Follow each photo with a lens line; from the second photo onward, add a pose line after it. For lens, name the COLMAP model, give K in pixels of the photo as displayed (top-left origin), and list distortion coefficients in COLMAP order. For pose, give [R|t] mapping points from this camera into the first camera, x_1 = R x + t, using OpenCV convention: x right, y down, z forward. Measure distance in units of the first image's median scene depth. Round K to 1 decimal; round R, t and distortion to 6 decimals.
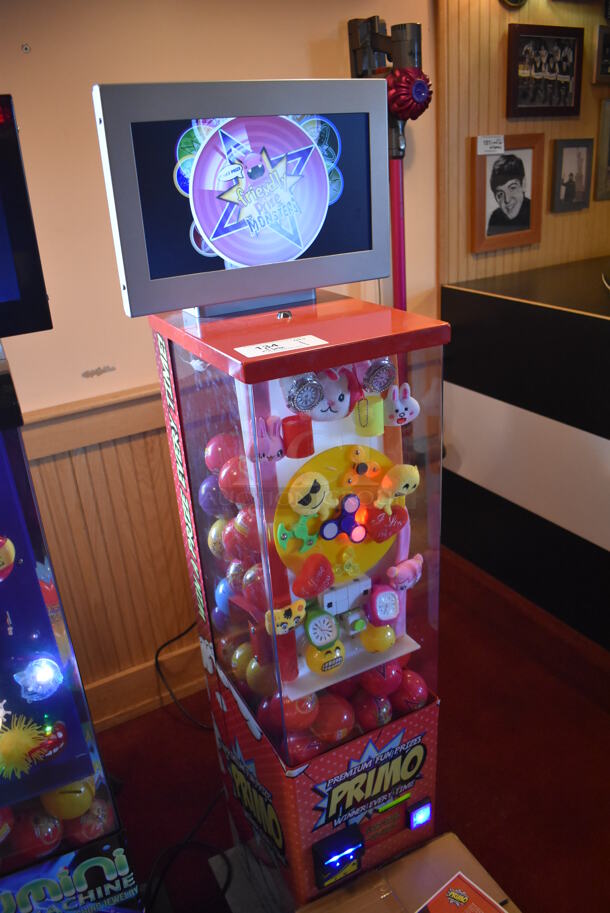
lens RADIAL K [[699.8, 0, 307.1], [0, 699.8, 469.1], [0, 0, 1]] dist [-0.083451, 0.000358]
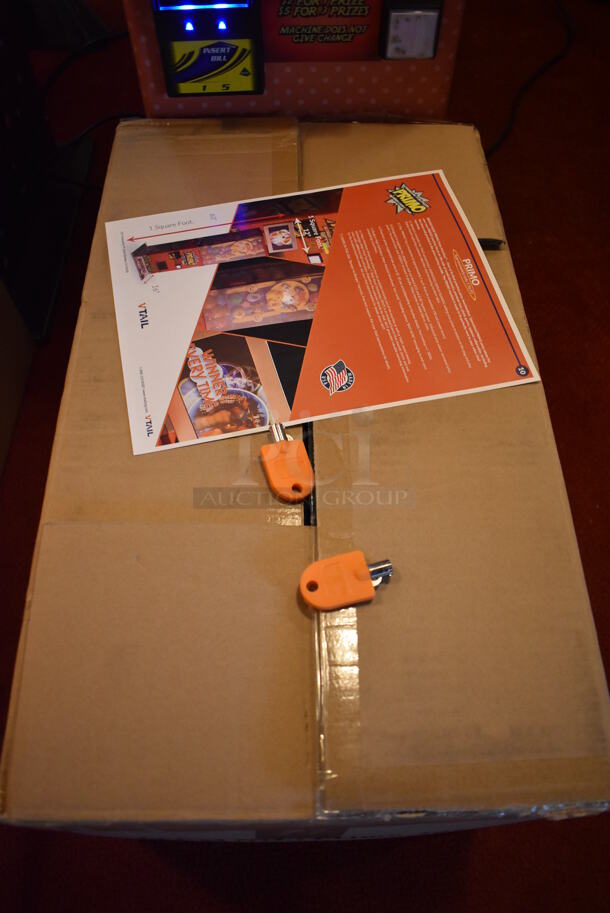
lens RADIAL K [[705.9, 0, 305.0], [0, 705.9, 456.5], [0, 0, 1]] dist [-0.096594, 0.009275]
pose [[0.898154, 0.410897, -0.156469, 0.343241], [-0.232988, 0.746576, 0.623170, 0.529099], [0.372875, -0.523247, 0.766275, 0.545401]]
